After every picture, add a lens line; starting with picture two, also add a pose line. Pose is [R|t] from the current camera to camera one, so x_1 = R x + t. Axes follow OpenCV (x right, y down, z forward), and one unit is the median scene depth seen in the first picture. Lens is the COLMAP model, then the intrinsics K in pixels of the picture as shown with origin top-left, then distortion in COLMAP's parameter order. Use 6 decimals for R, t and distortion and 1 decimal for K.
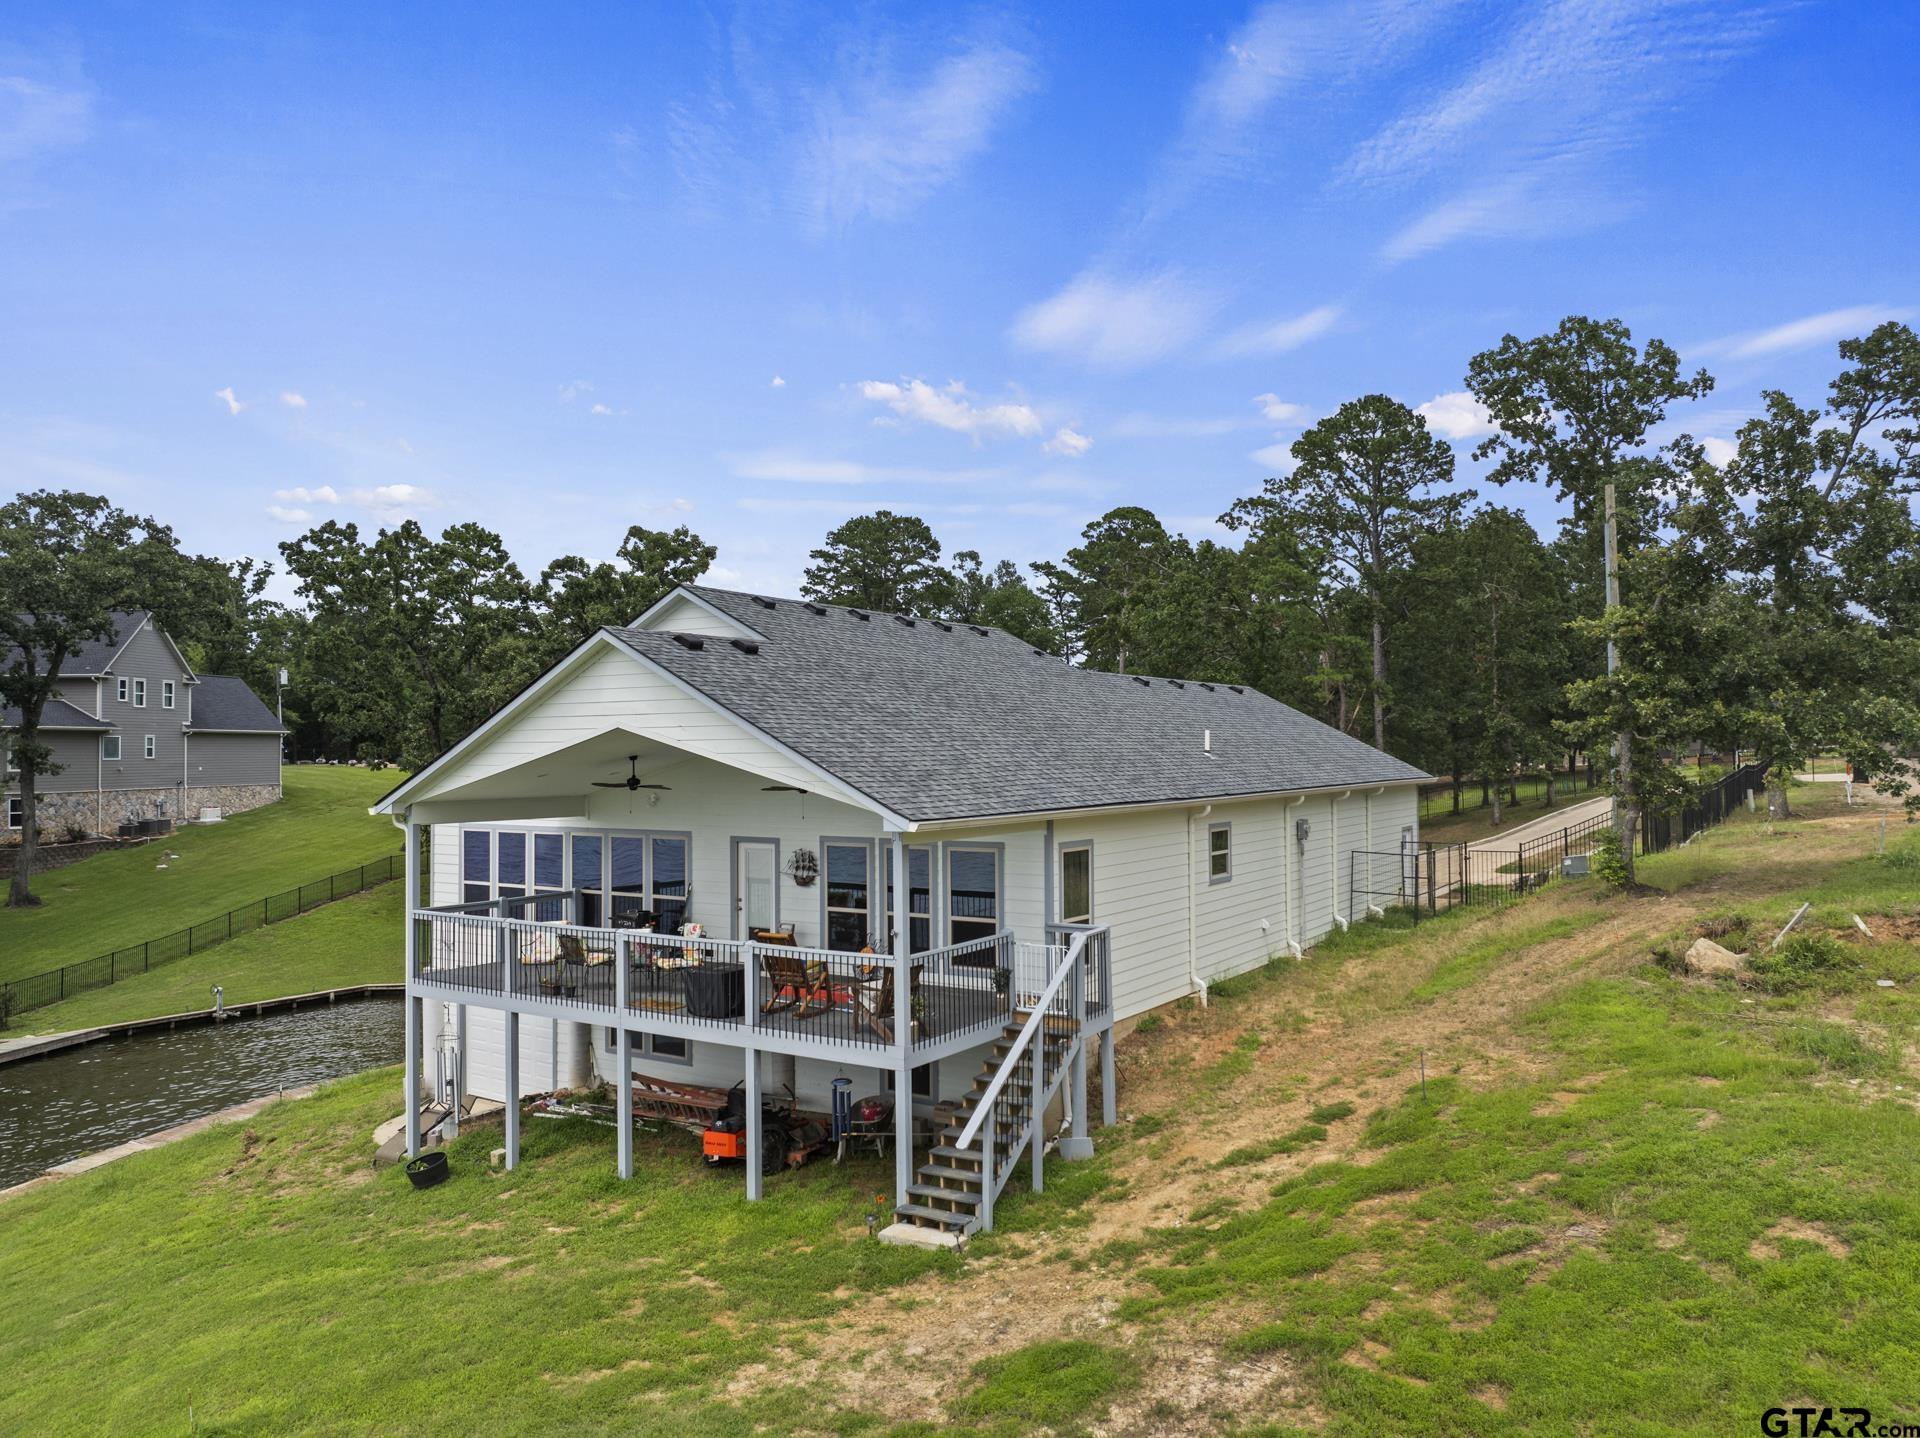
lens RADIAL K [[1356.0, 0, 964.1], [0, 1356.0, 709.3], [0, 0, 1]] dist [-0.037687, 0.000450]
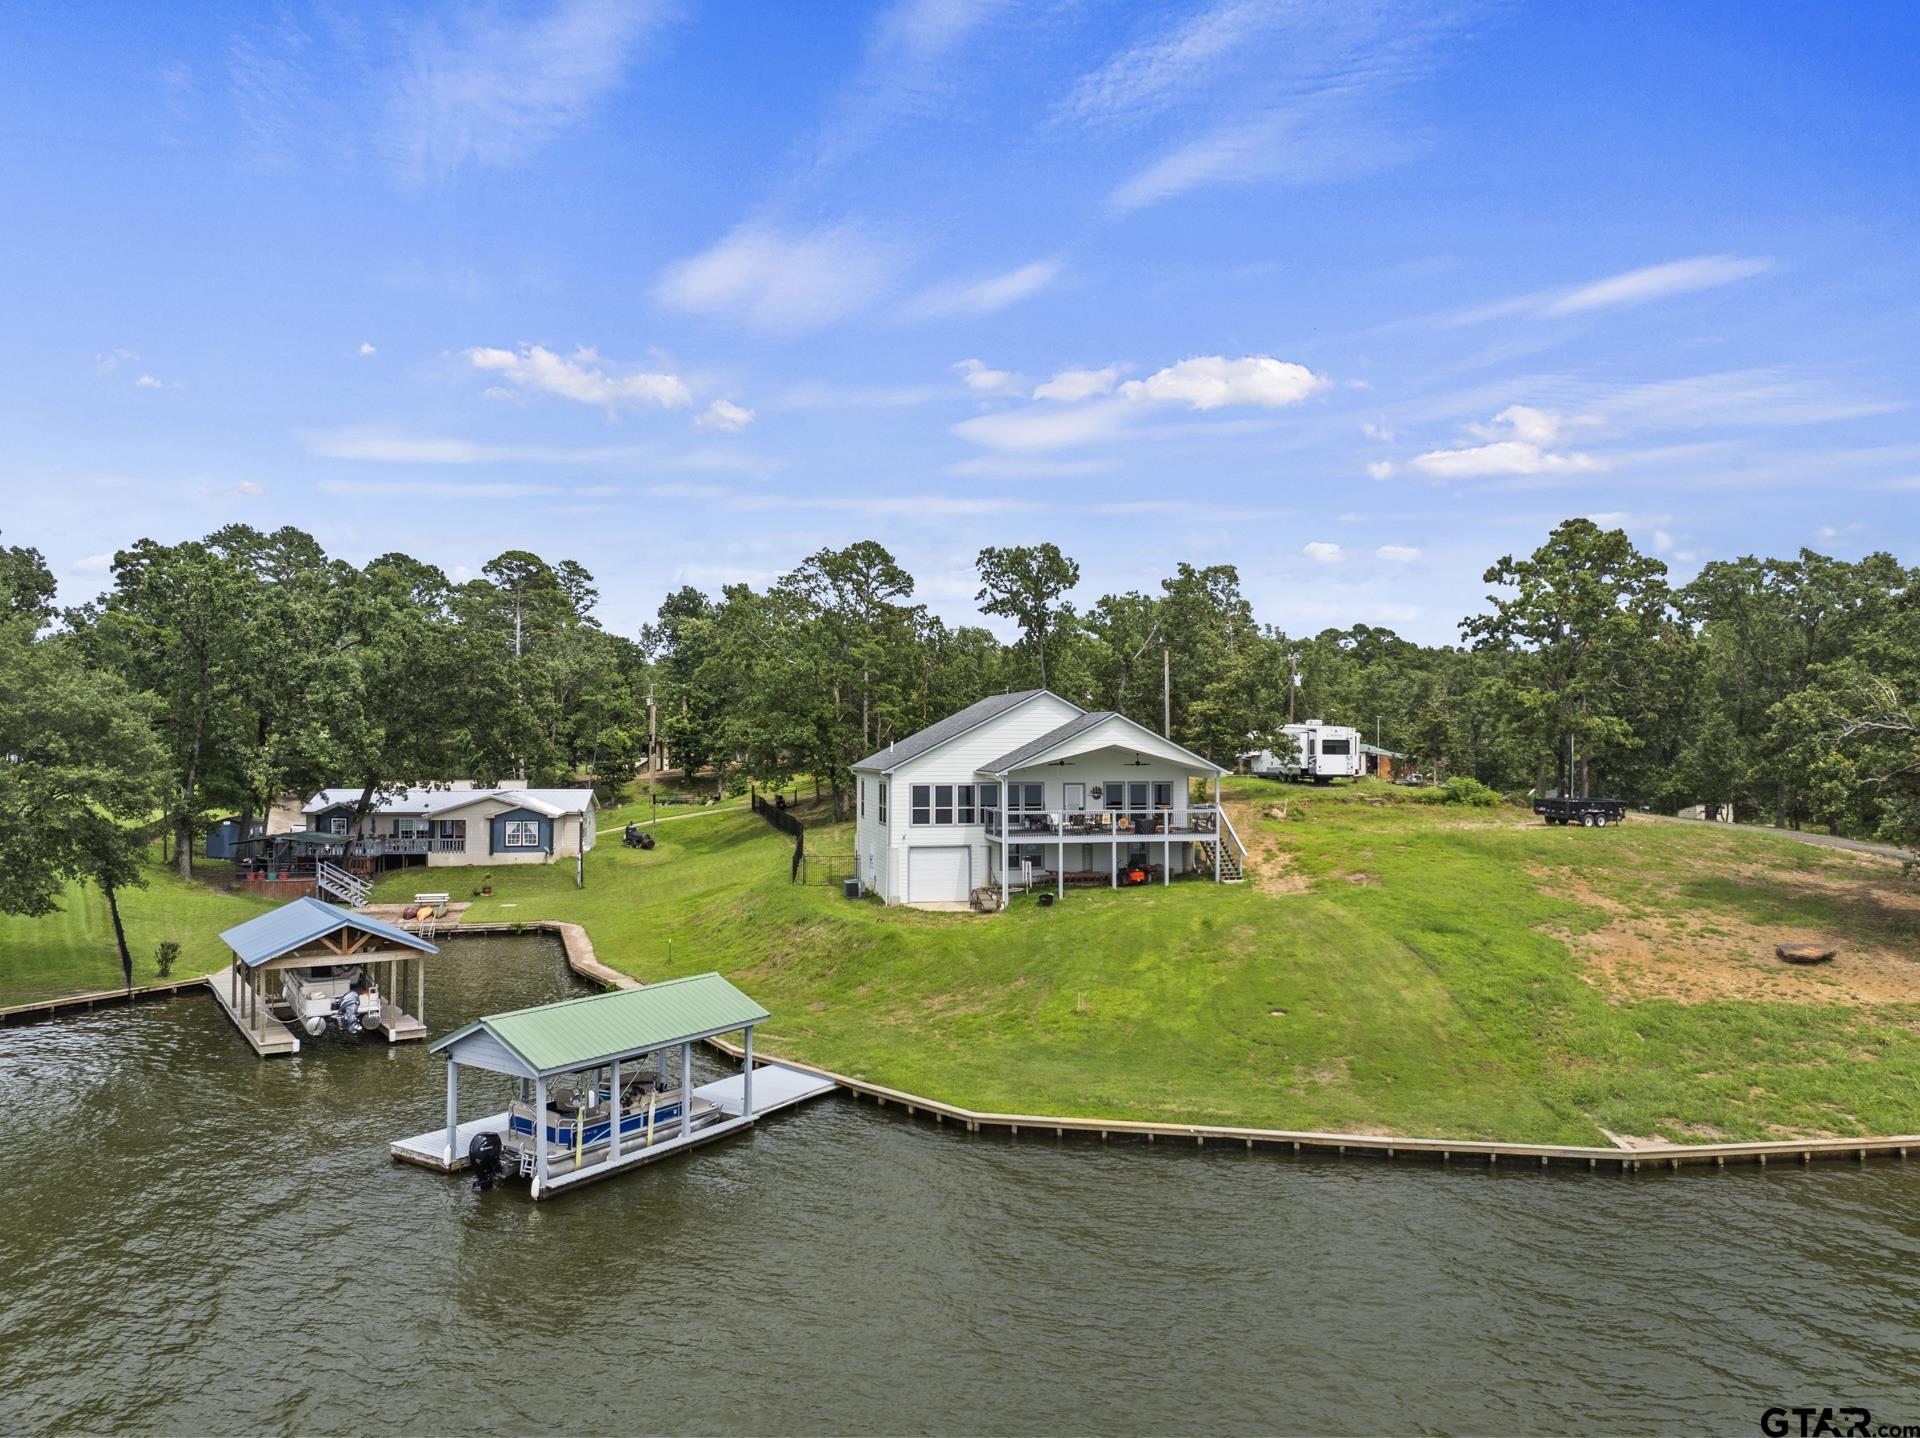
lens RADIAL K [[1351.4, 0, 971.0], [0, 1351.4, 711.1], [0, 0, 1]] dist [-0.037007, 0.003998]
pose [[0.692993, 0.026780, 0.720447, -2.116366], [-0.029661, 0.999523, -0.008623, -0.020029], [-0.720334, -0.015394, 0.693457, -0.698176]]
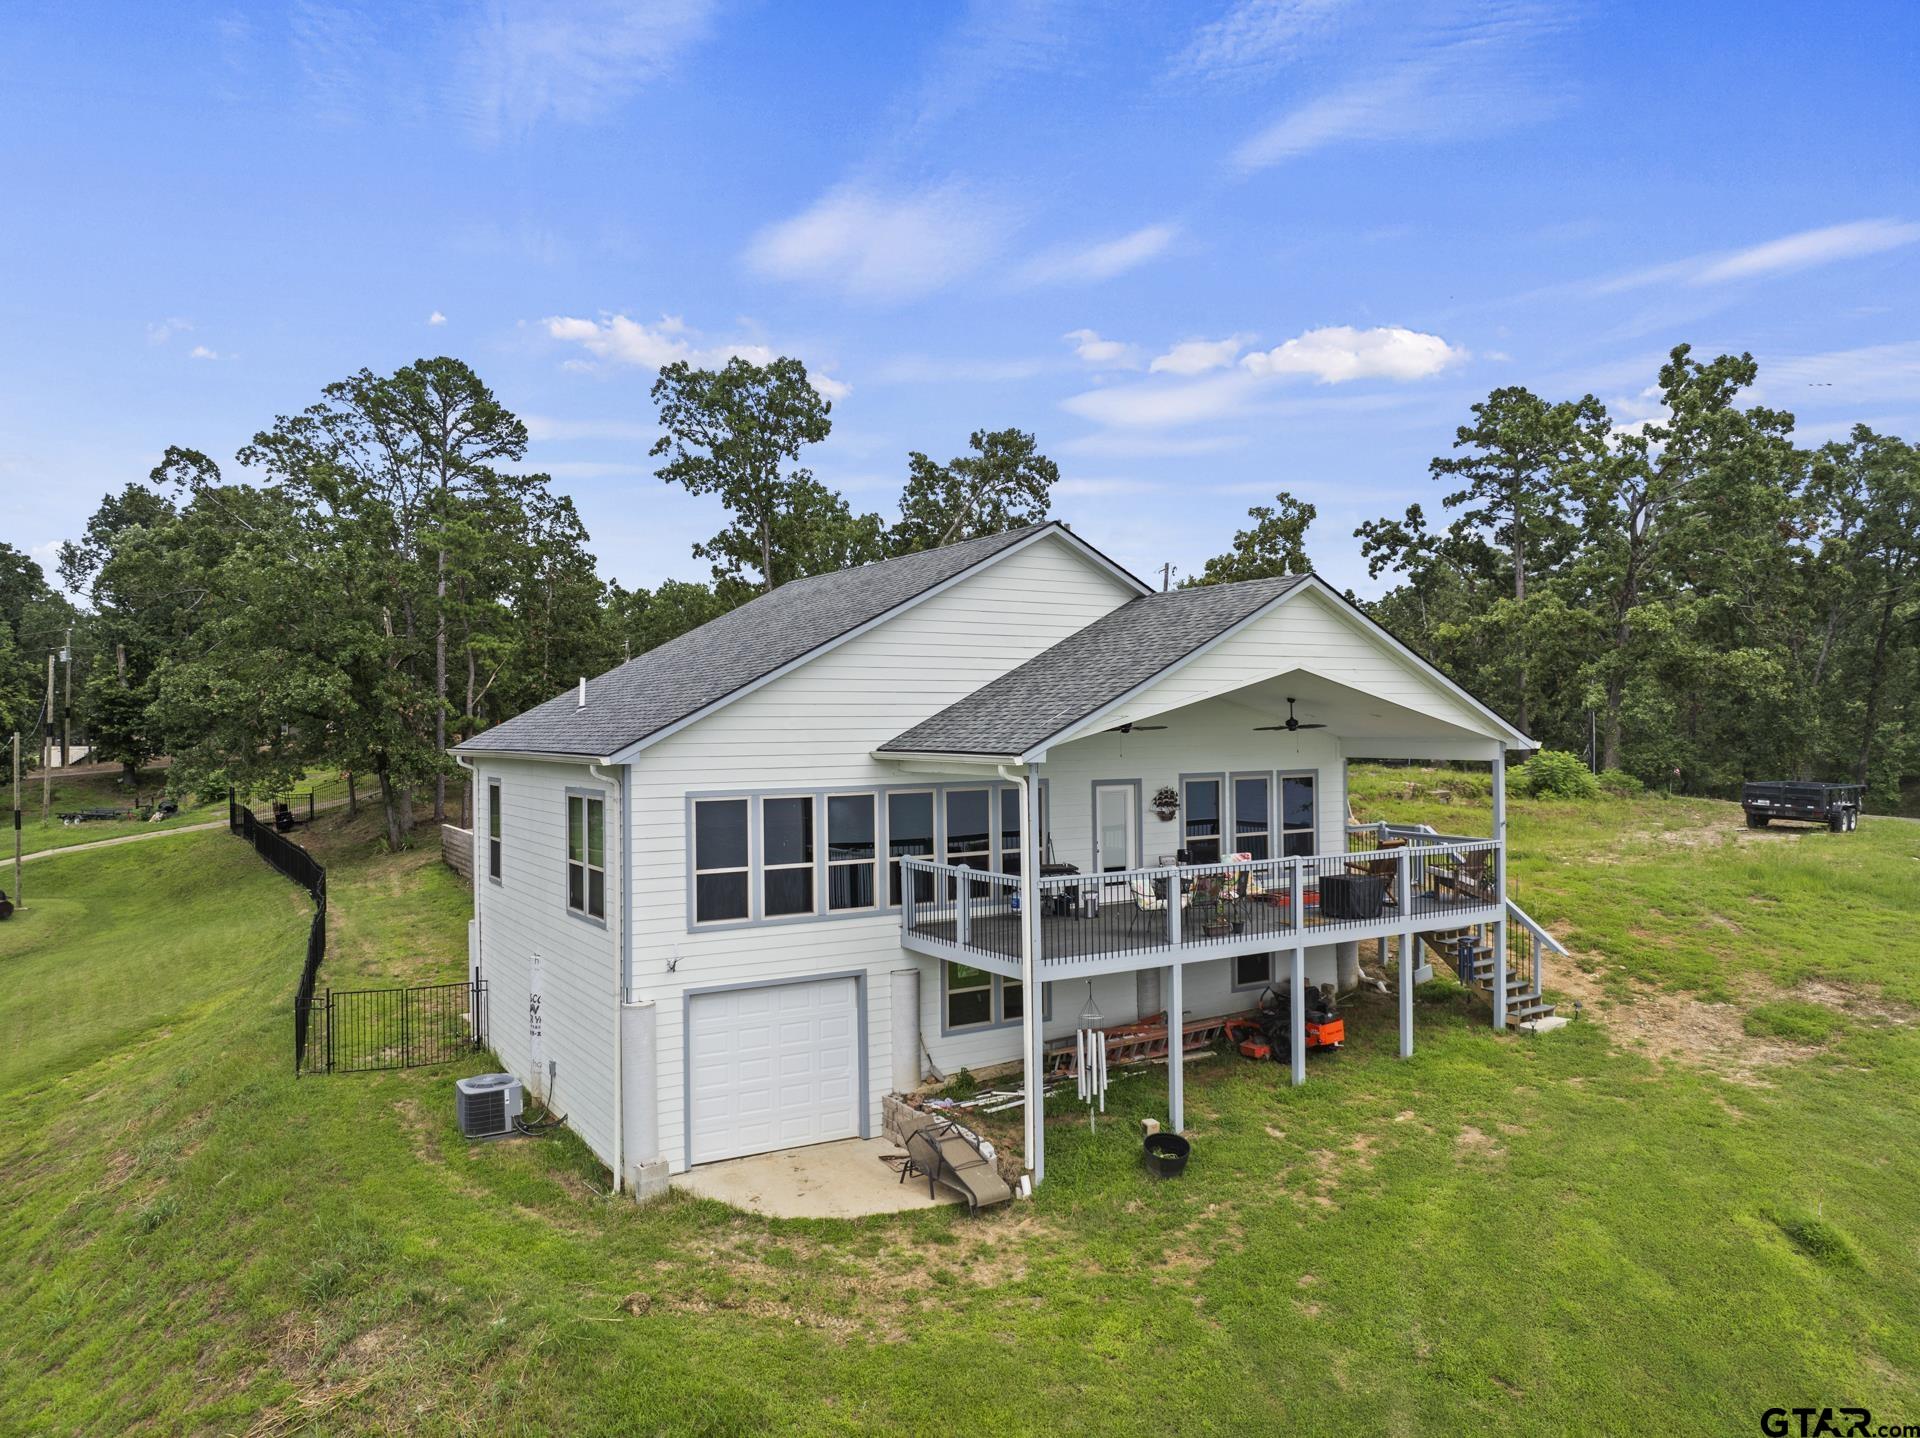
lens RADIAL K [[1353.7, 0, 976.7], [0, 1353.7, 711.7], [0, 0, 1]] dist [-0.039612, -0.007372]
pose [[0.424295, 0.012231, 0.905441, -1.046967], [-0.021960, 0.999754, -0.003214, 0.045144], [-0.905258, -0.018520, 0.424459, 0.611842]]
